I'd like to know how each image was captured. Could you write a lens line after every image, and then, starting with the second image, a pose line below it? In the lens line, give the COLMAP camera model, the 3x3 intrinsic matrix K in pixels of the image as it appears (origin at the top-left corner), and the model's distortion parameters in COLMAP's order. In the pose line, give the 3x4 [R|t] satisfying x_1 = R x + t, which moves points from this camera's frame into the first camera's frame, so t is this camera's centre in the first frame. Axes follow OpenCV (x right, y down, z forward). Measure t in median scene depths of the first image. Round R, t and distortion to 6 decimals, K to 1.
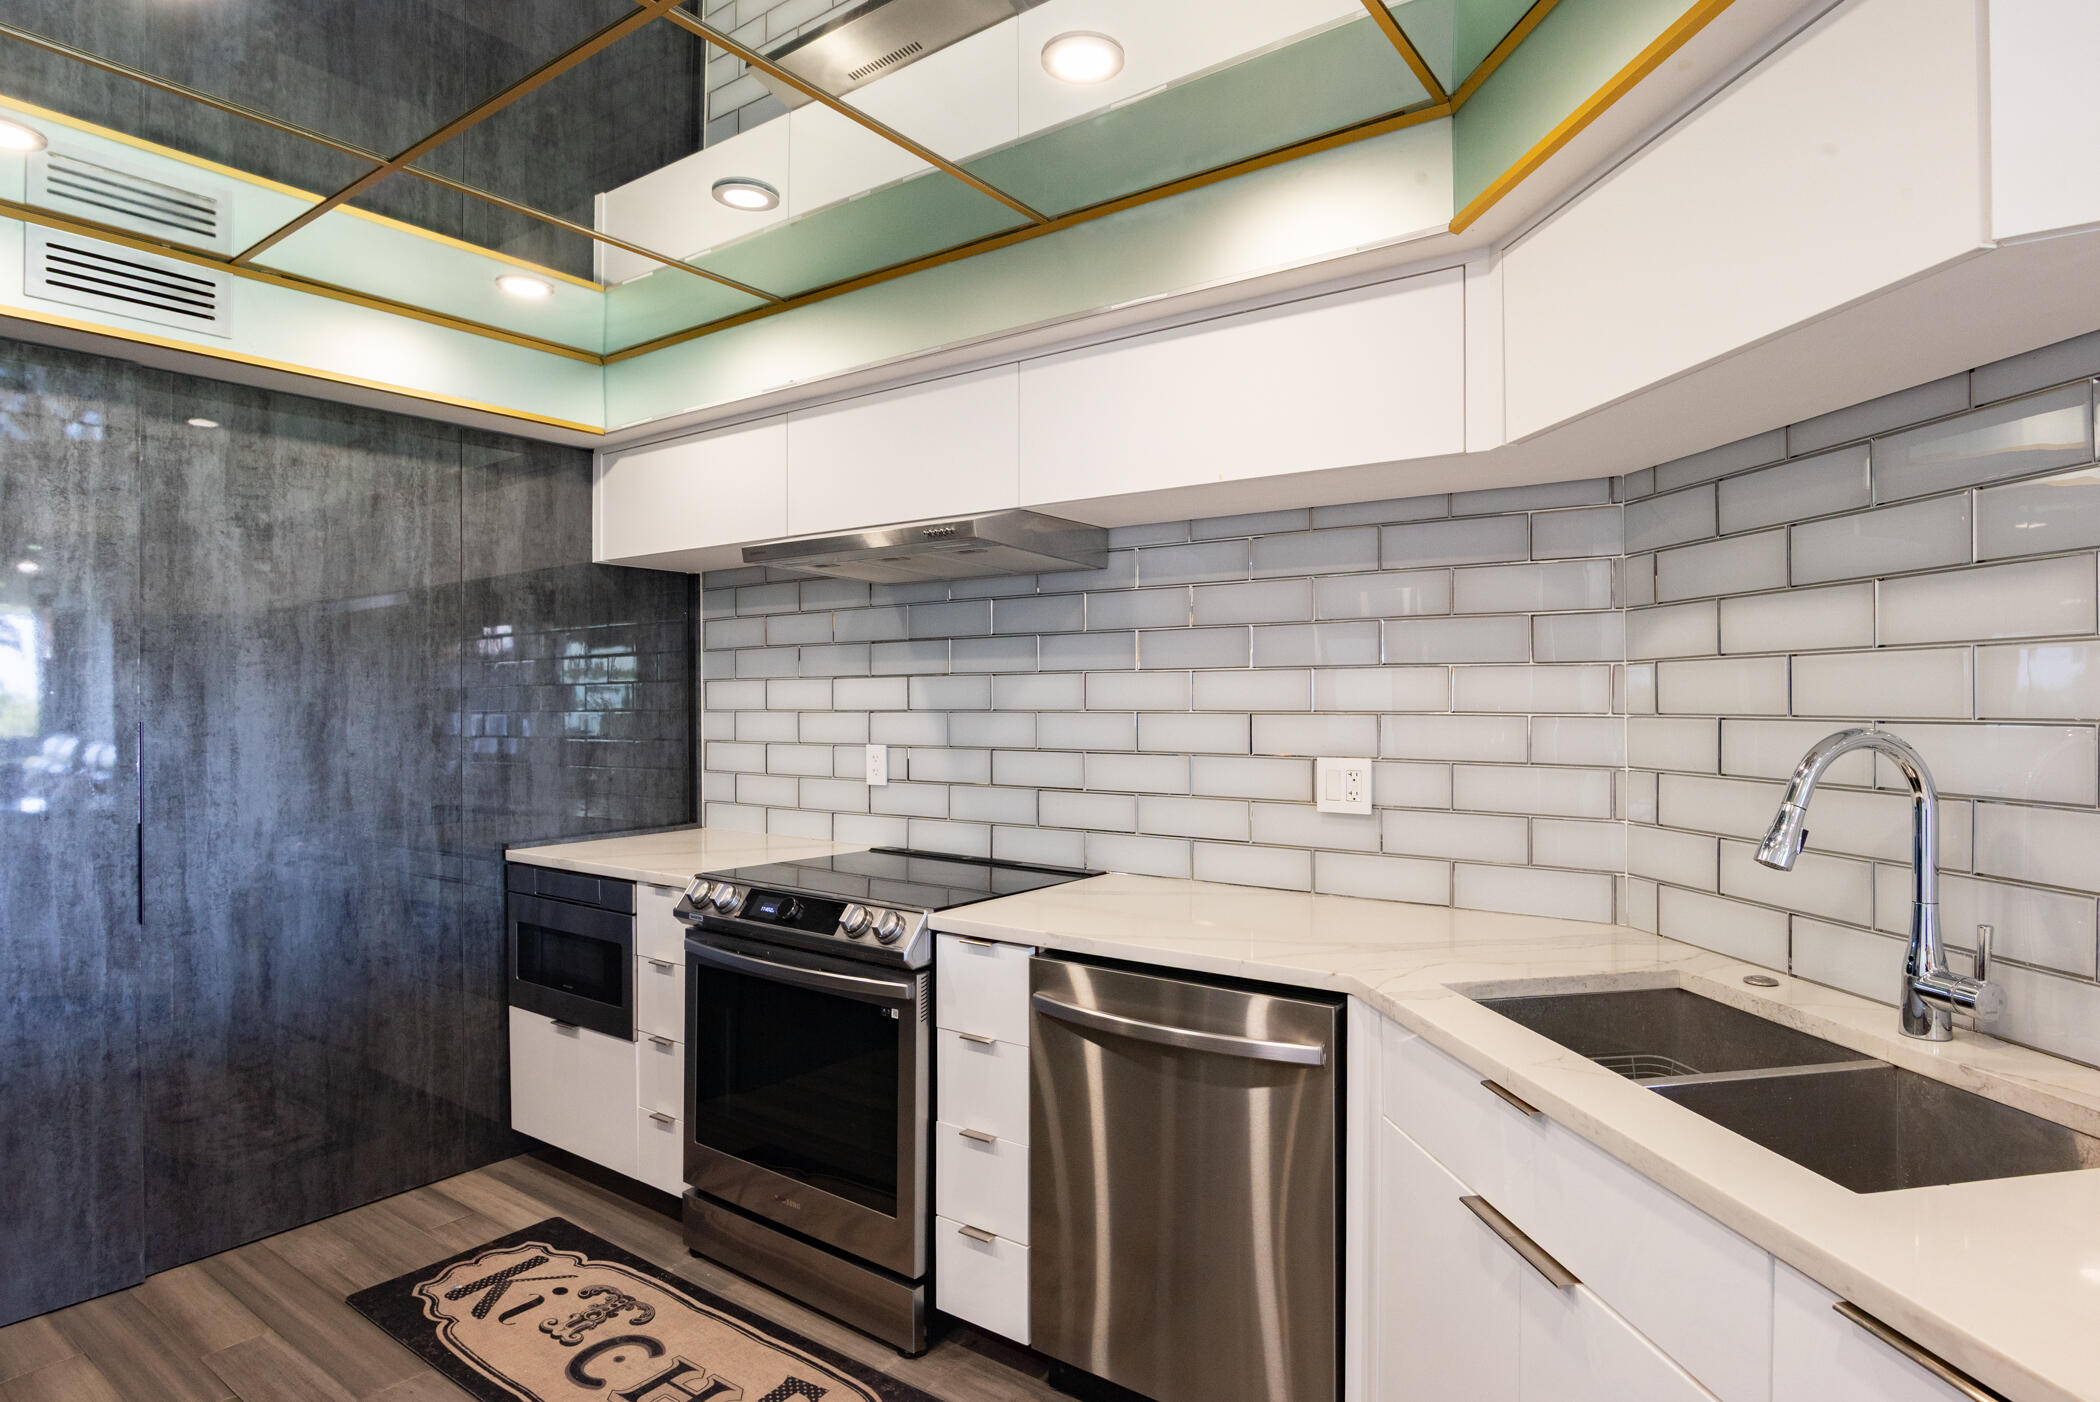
lens RADIAL K [[1107.7, 0, 1087.0], [0, 1107.7, 690.1], [0, 0, 1]] dist [-0.017540, 0.000068]
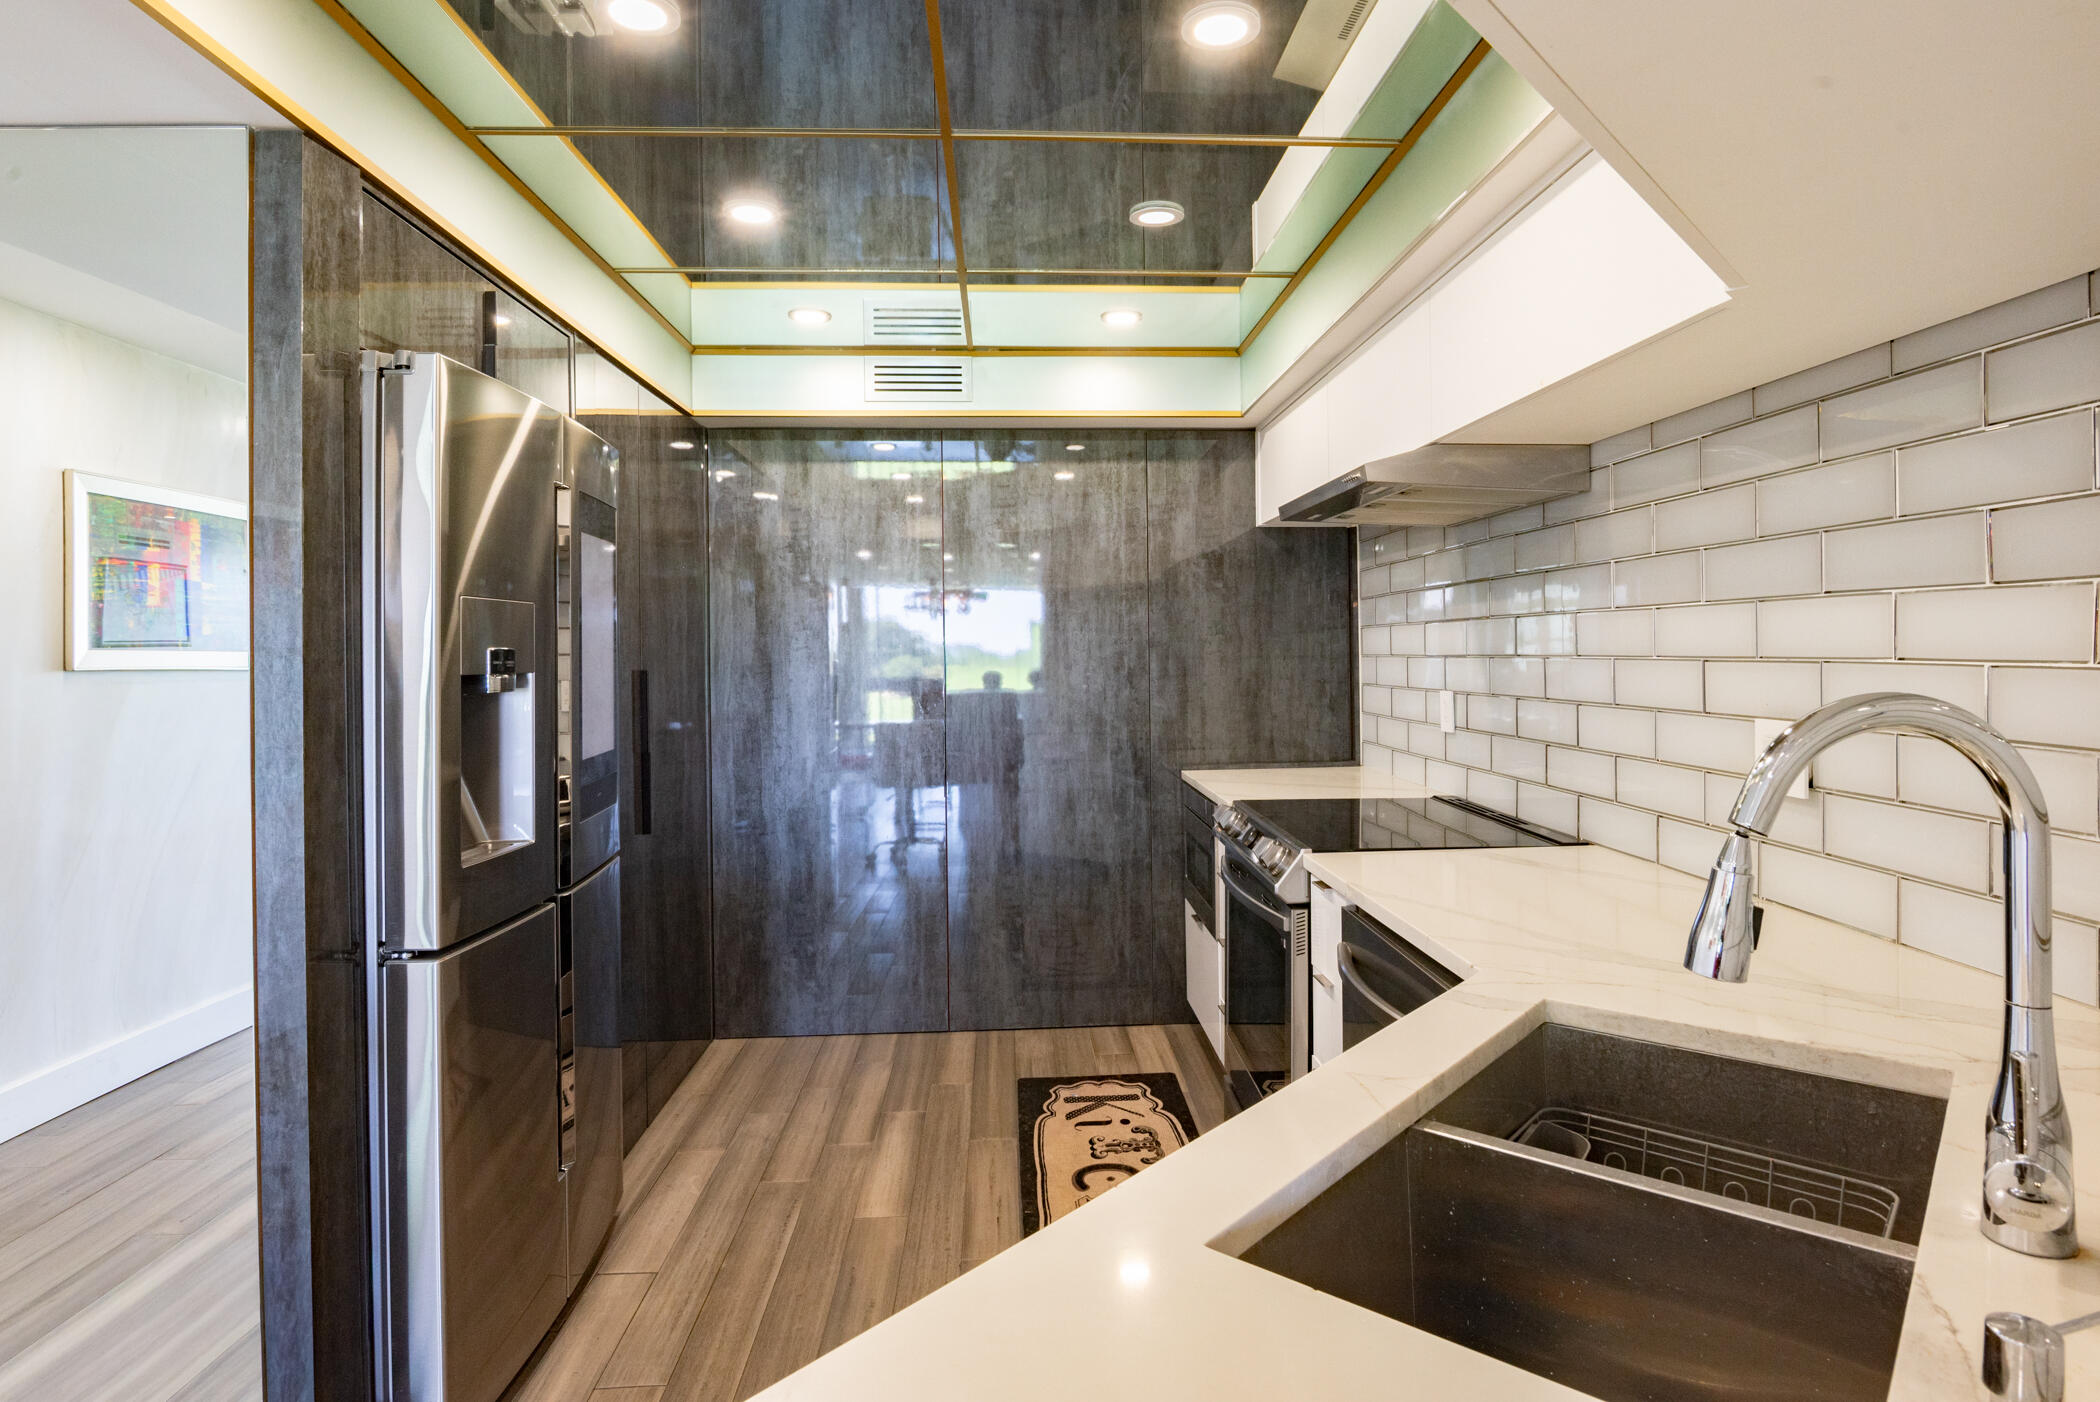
lens RADIAL K [[1159.2, 0, 1087.5], [0, 1159.2, 648.0], [0, 0, 1]] dist [0.012873, -0.000019]
pose [[0.631597, -0.005674, -0.775276, 0.471316], [0.017069, 0.999833, 0.006588, -0.000712], [0.775109, -0.017393, 0.631588, 0.127885]]
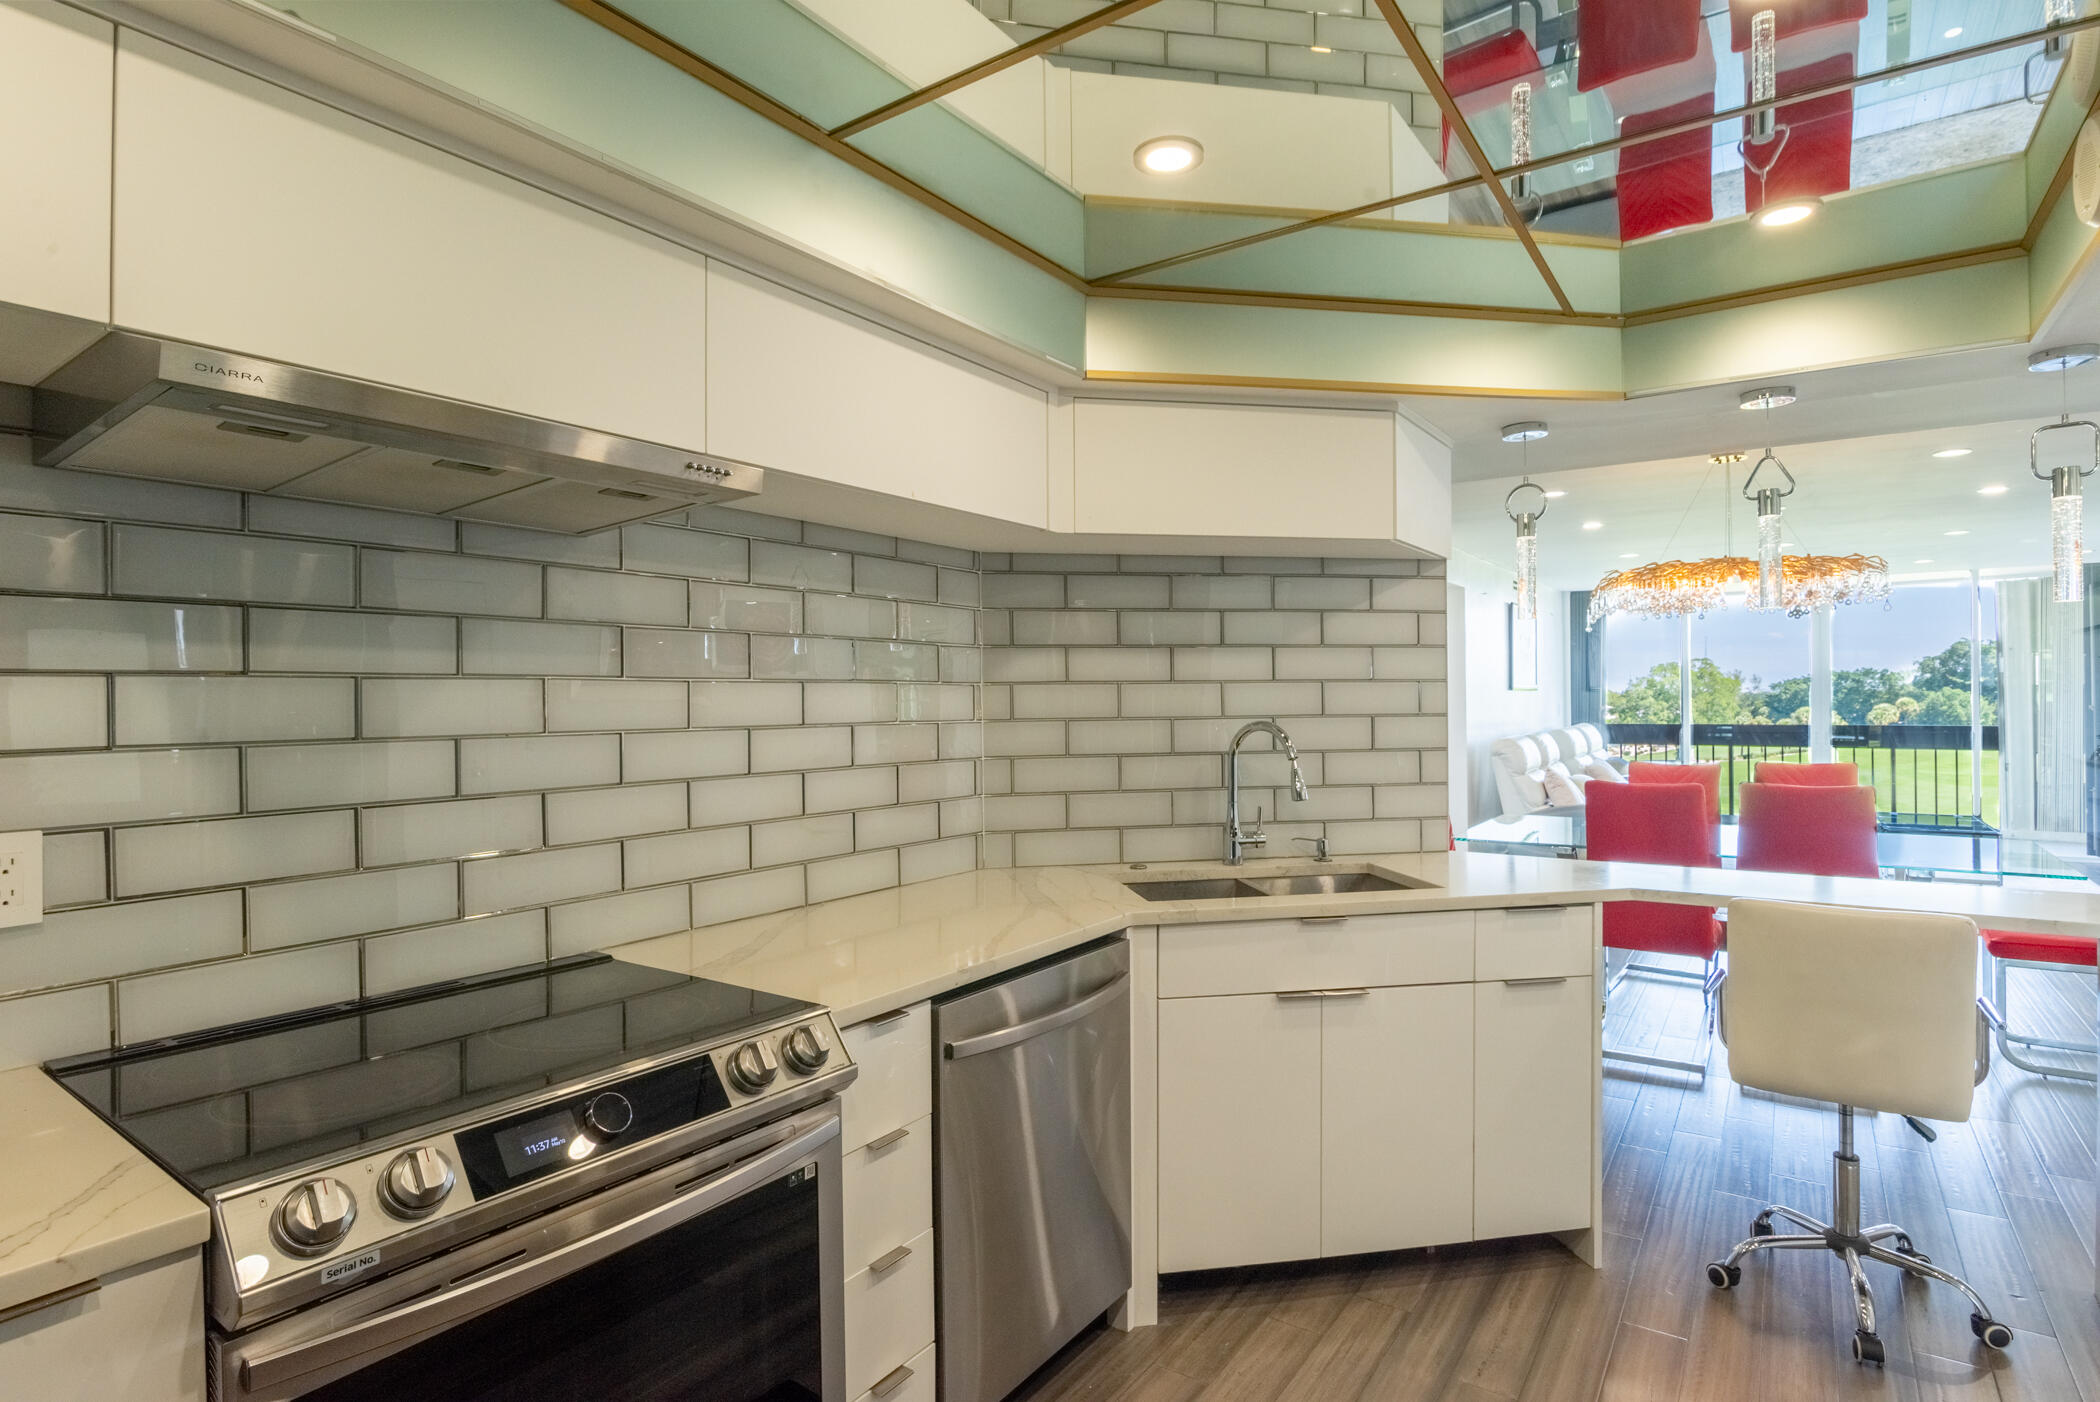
lens RADIAL K [[1097.2, 0, 1050.0], [0, 1097.2, 701.0], [0, 0, 1]] dist [-0.019099, 0.000982]
pose [[-0.010849, 0.000754, 0.999941, -0.706788], [-0.000822, 0.999999, -0.000763, -0.001286], [-0.999941, -0.000830, -0.010848, 0.702991]]
